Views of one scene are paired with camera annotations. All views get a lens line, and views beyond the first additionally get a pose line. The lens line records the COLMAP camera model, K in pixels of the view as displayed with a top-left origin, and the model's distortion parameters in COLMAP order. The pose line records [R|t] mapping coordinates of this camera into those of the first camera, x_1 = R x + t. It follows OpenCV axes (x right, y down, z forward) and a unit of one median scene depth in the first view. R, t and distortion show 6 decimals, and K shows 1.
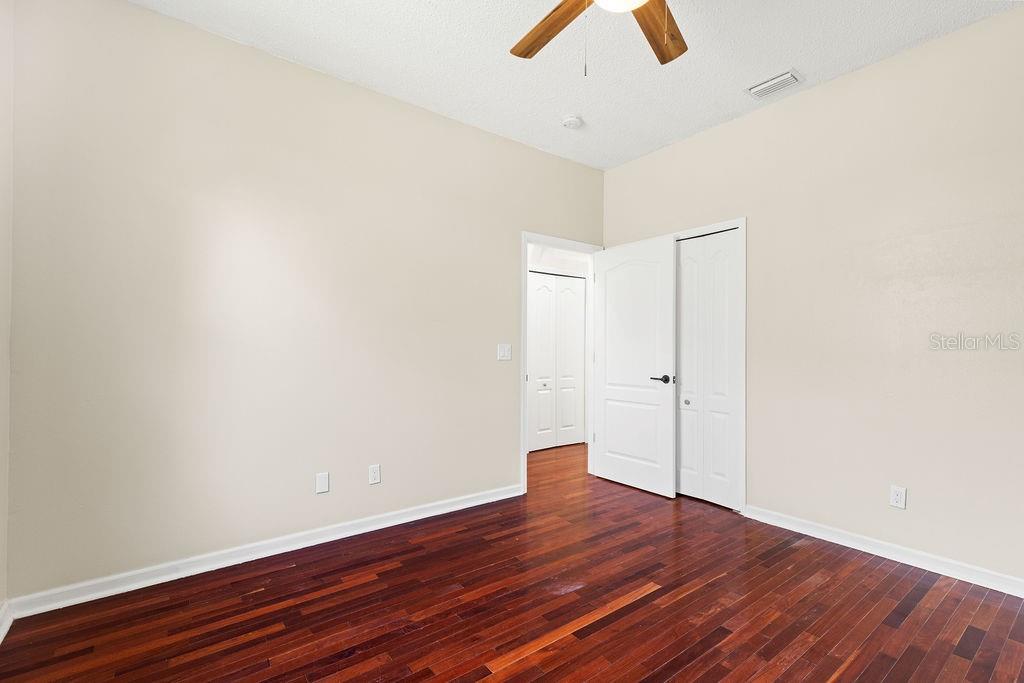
lens RADIAL K [[463.7, 0, 513.5], [0, 463.7, 341.4], [0, 0, 1]] dist [0.000854, 0.001363]
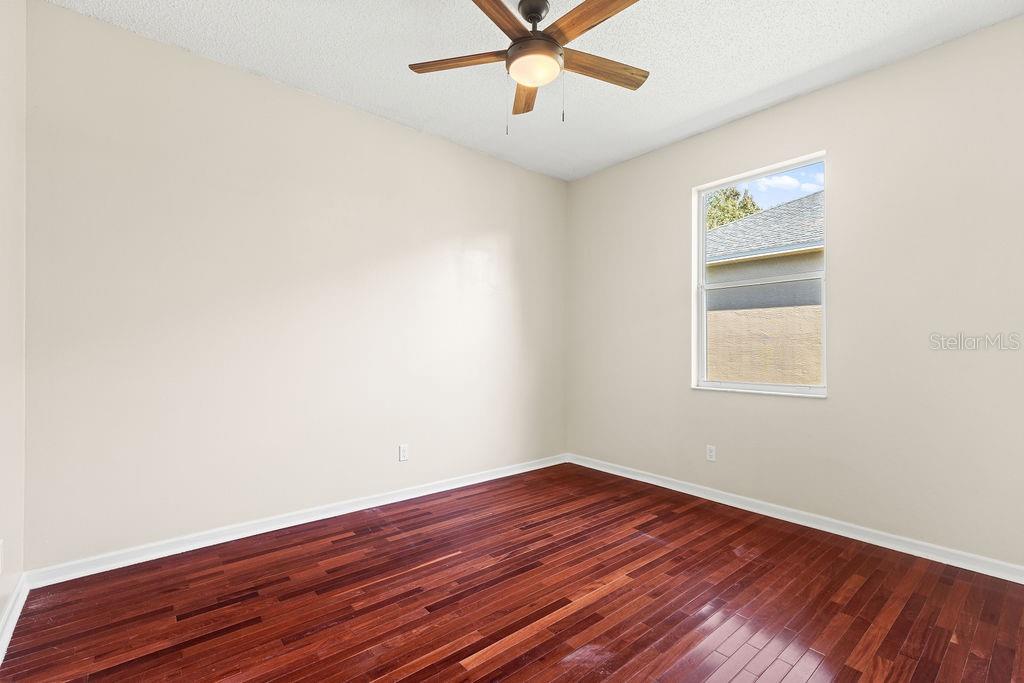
lens RADIAL K [[463.7, 0, 514.1], [0, 463.7, 343.4], [0, 0, 1]] dist [0.000854, 0.001363]
pose [[-0.998680, -0.006538, -0.050946, 0.317363], [-0.005351, 0.999712, -0.023412, 0.036282], [0.051084, -0.023108, -0.998427, 2.062005]]
